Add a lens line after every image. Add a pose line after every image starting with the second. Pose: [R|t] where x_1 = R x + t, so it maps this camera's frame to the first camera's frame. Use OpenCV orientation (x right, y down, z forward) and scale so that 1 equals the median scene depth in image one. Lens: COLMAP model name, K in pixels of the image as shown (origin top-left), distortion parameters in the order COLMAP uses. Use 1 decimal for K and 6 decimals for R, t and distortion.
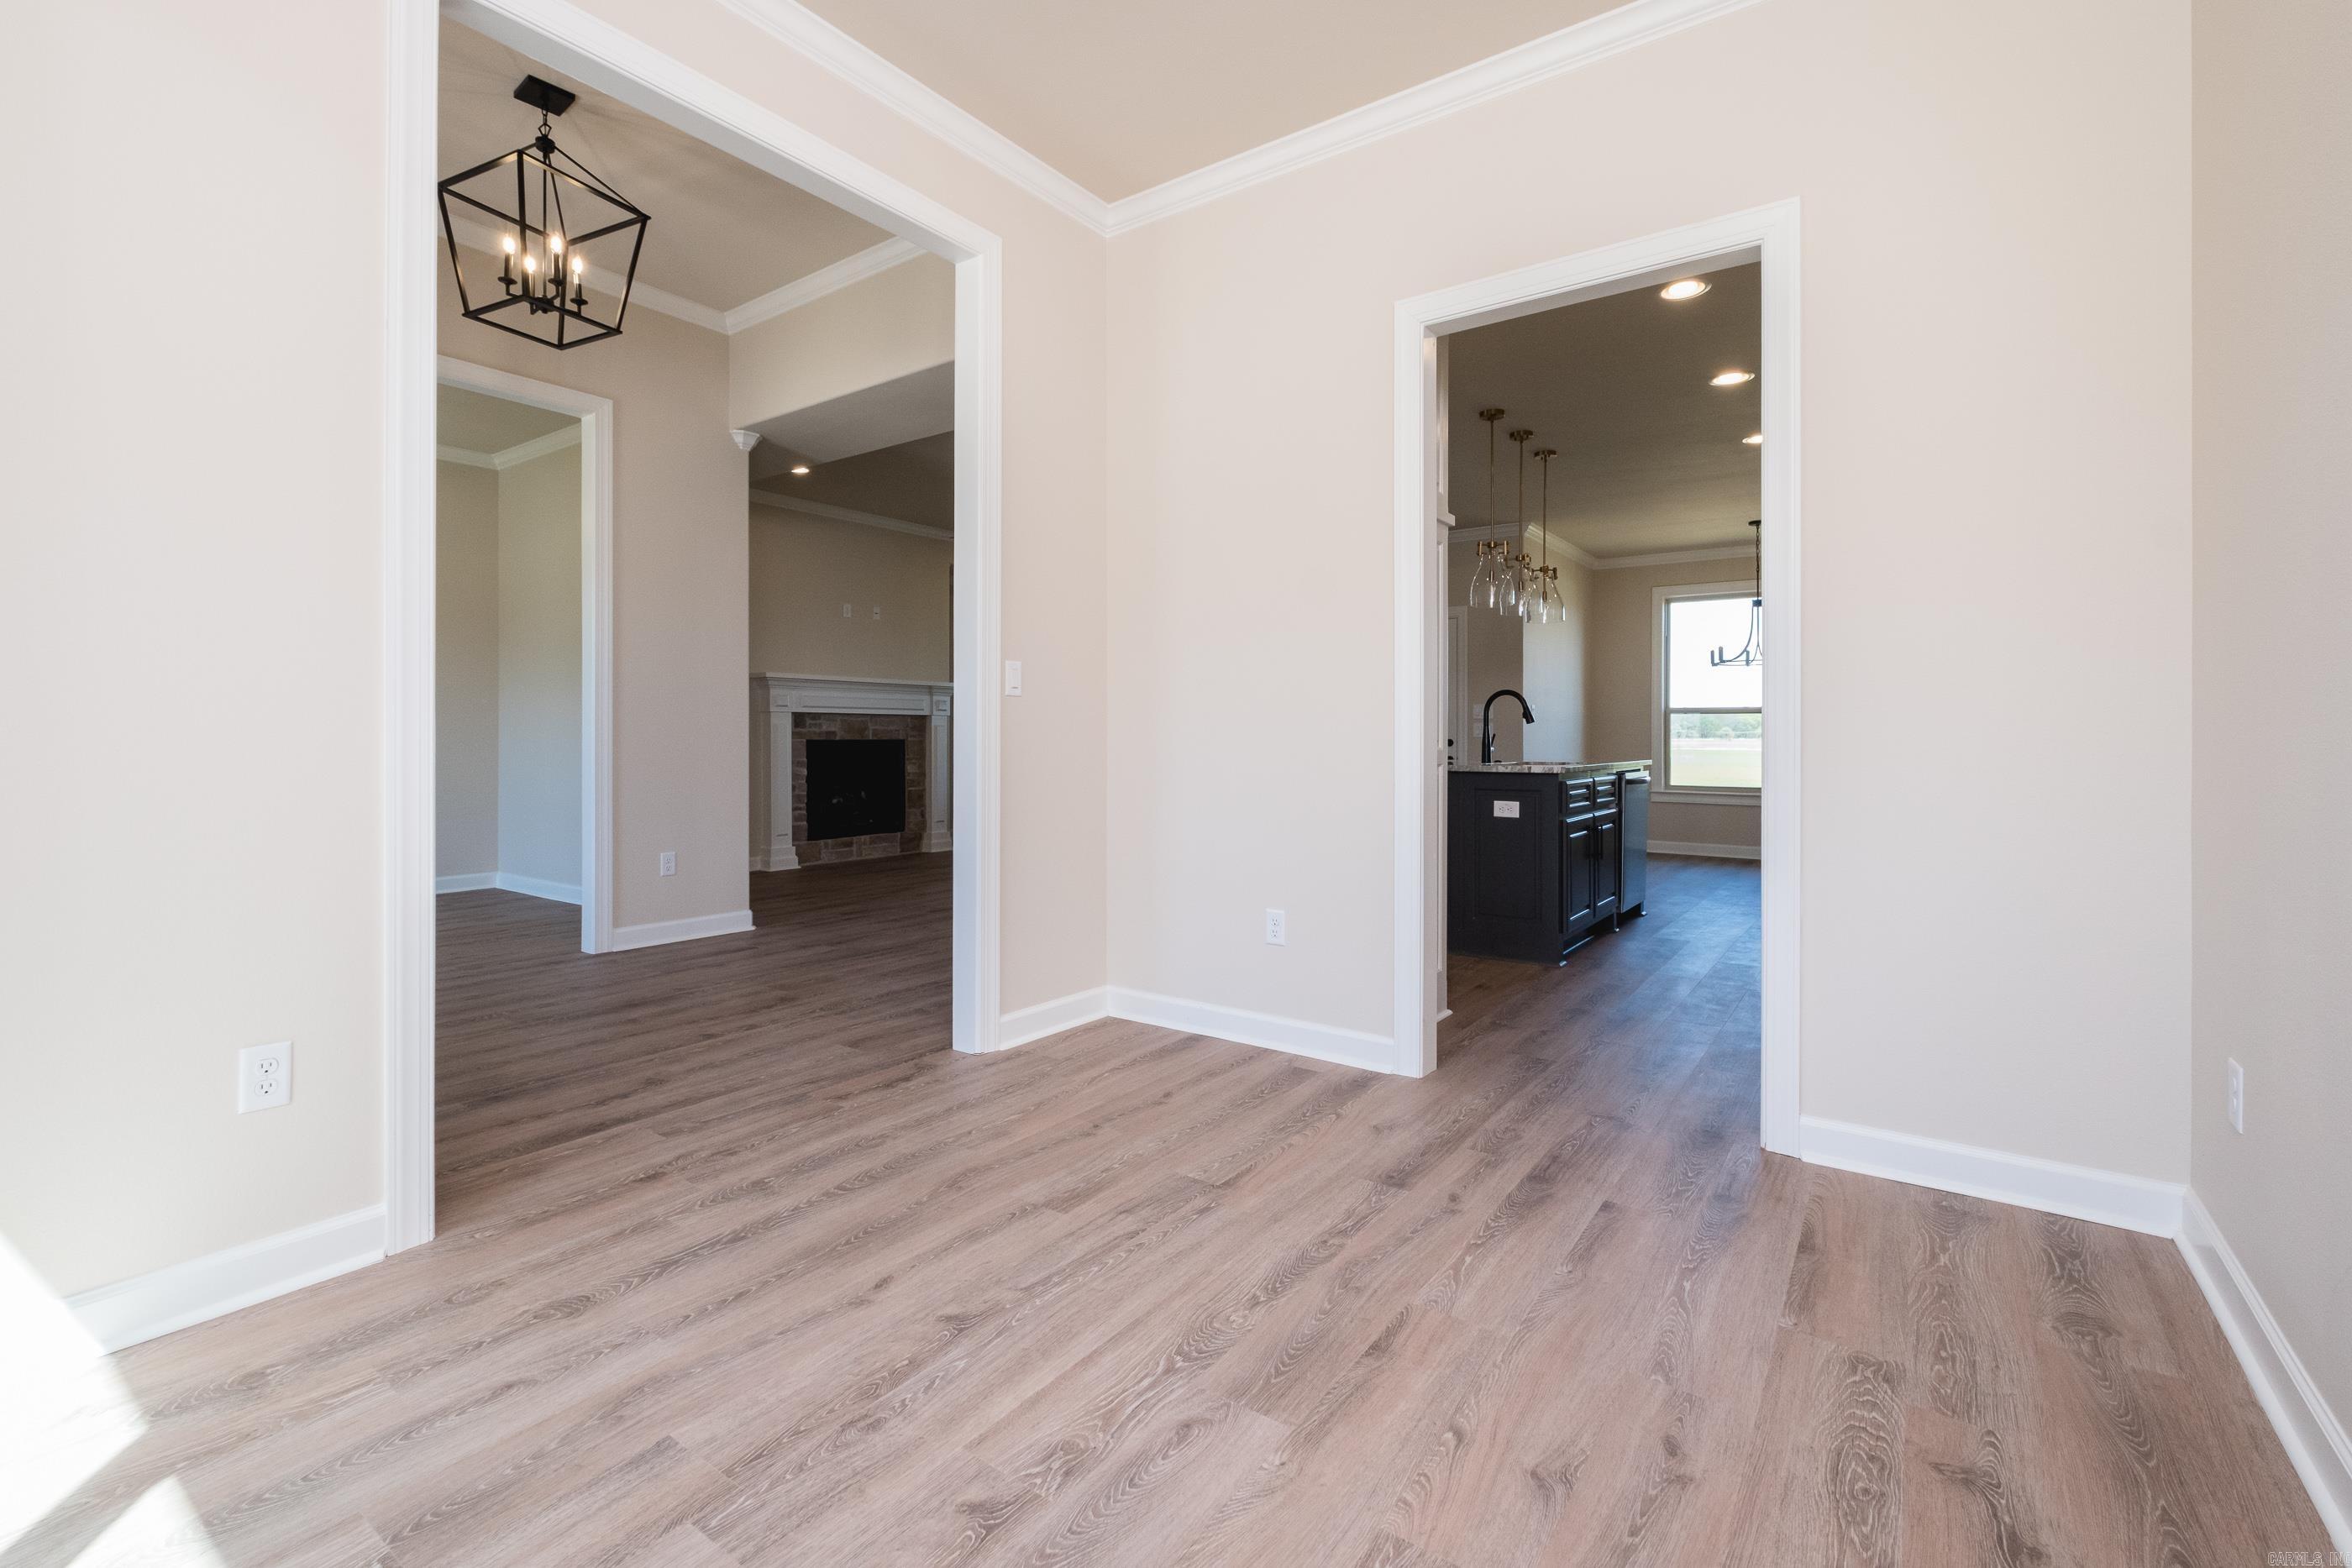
lens RADIAL K [[1015.6, 0, 1199.3], [0, 1015.6, 739.8], [0, 0, 1]] dist [0.009437, -0.001569]
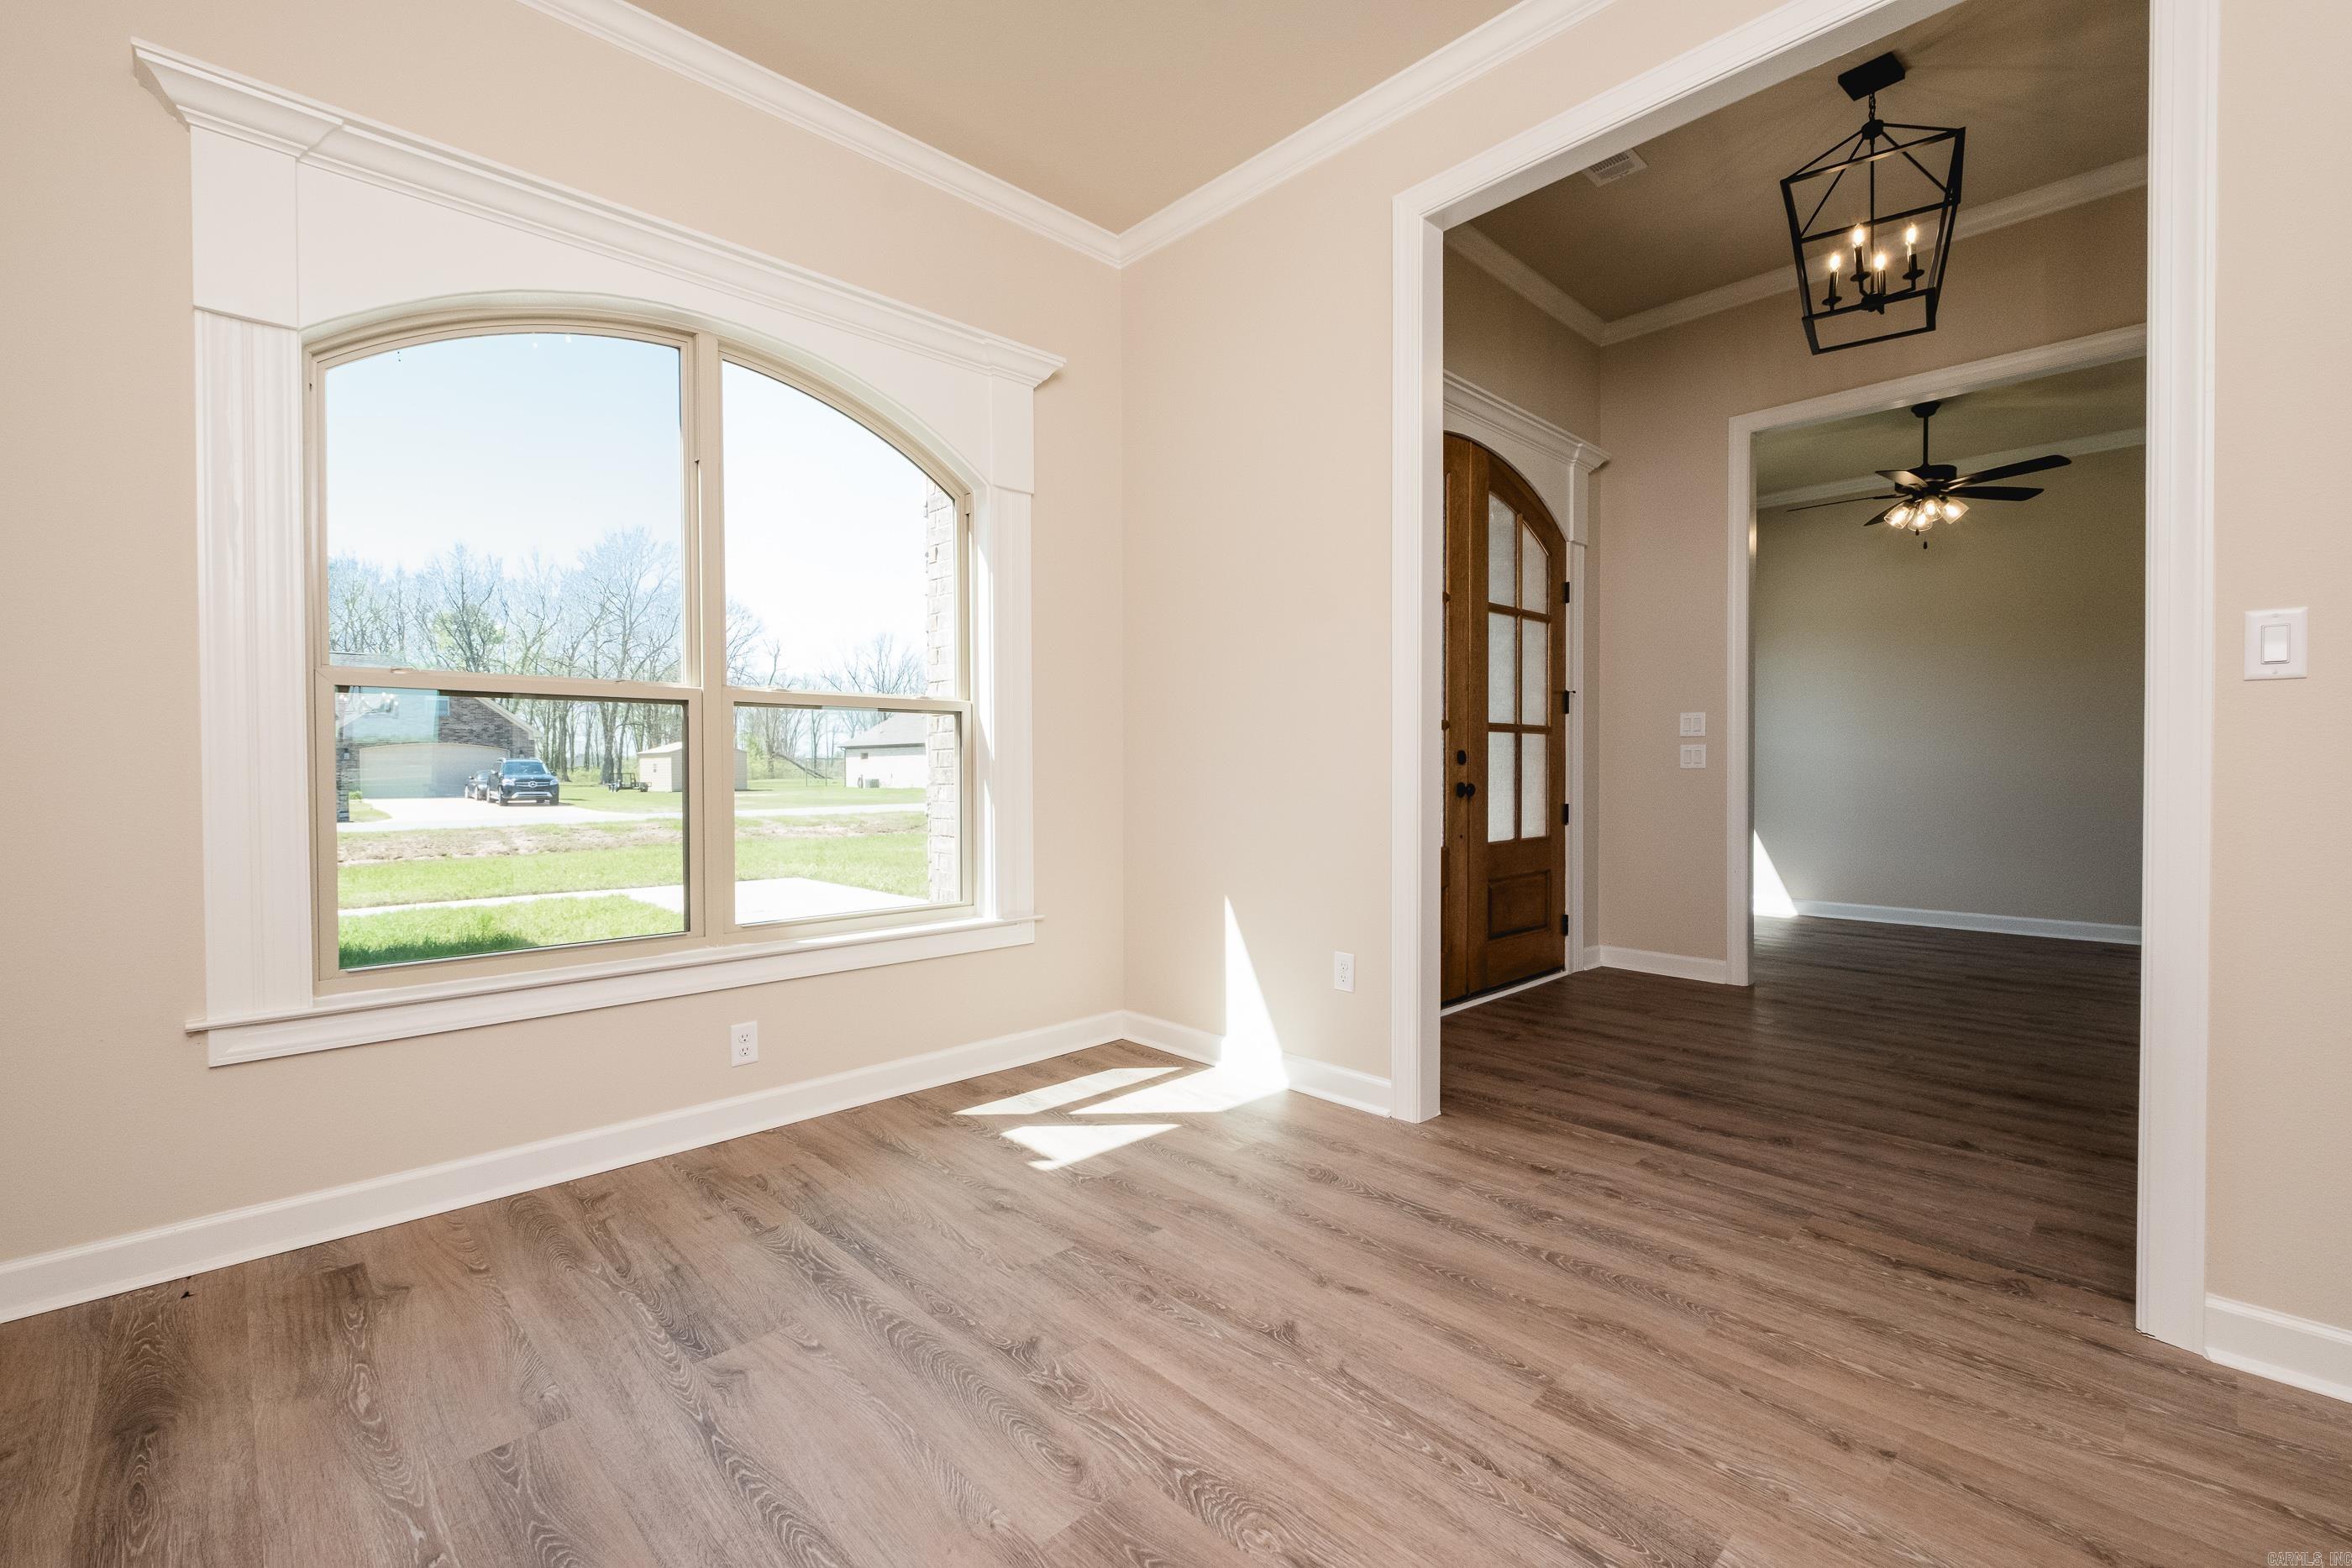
lens RADIAL K [[1015.6, 0, 1180.9], [0, 1015.6, 782.3], [0, 0, 1]] dist [0.009437, -0.001569]
pose [[-0.194344, 0.009692, -0.980885, 0.691459], [0.003904, 0.999951, 0.009107, 0.003802], [0.980926, -0.002059, -0.194373, 0.962073]]
